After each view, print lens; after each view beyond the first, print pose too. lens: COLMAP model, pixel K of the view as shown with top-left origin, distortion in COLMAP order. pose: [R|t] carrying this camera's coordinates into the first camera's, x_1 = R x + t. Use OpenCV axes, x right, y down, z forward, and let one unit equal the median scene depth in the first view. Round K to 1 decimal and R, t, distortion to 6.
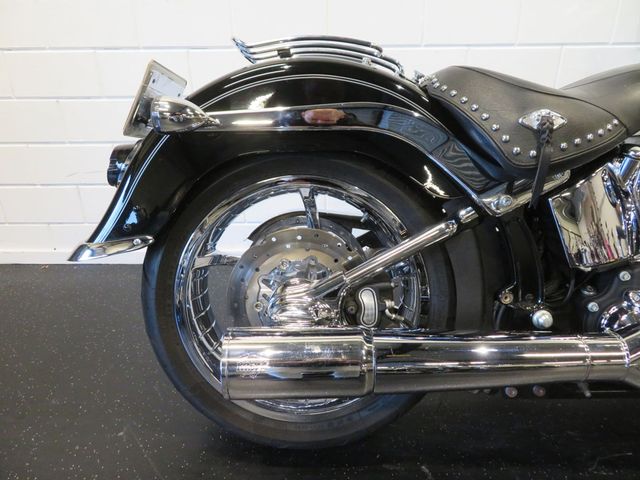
lens RADIAL K [[455.7, 0, 320.0], [0, 455.7, 240.0], [0, 0, 1]] dist [-0.005577, -0.002640]
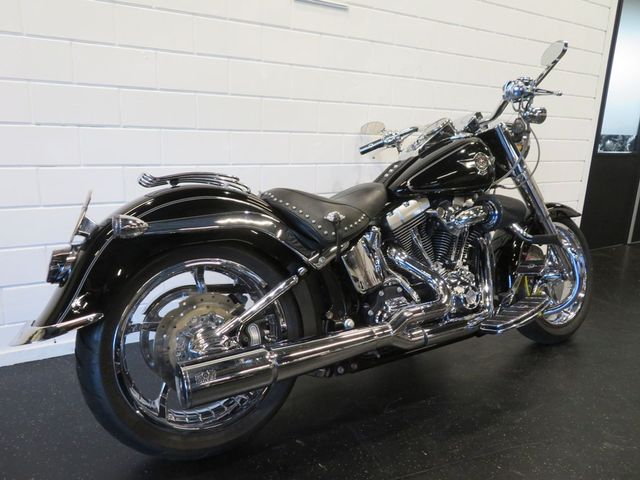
lens RADIAL K [[455.7, 0, 320.0], [0, 455.7, 240.0], [0, 0, 1]] dist [-0.005577, -0.002640]
pose [[0.861434, -0.079230, 0.501651, -0.472703], [0.170140, 0.975700, -0.138063, 0.080201], [-0.478523, 0.204283, 0.853981, -0.530617]]
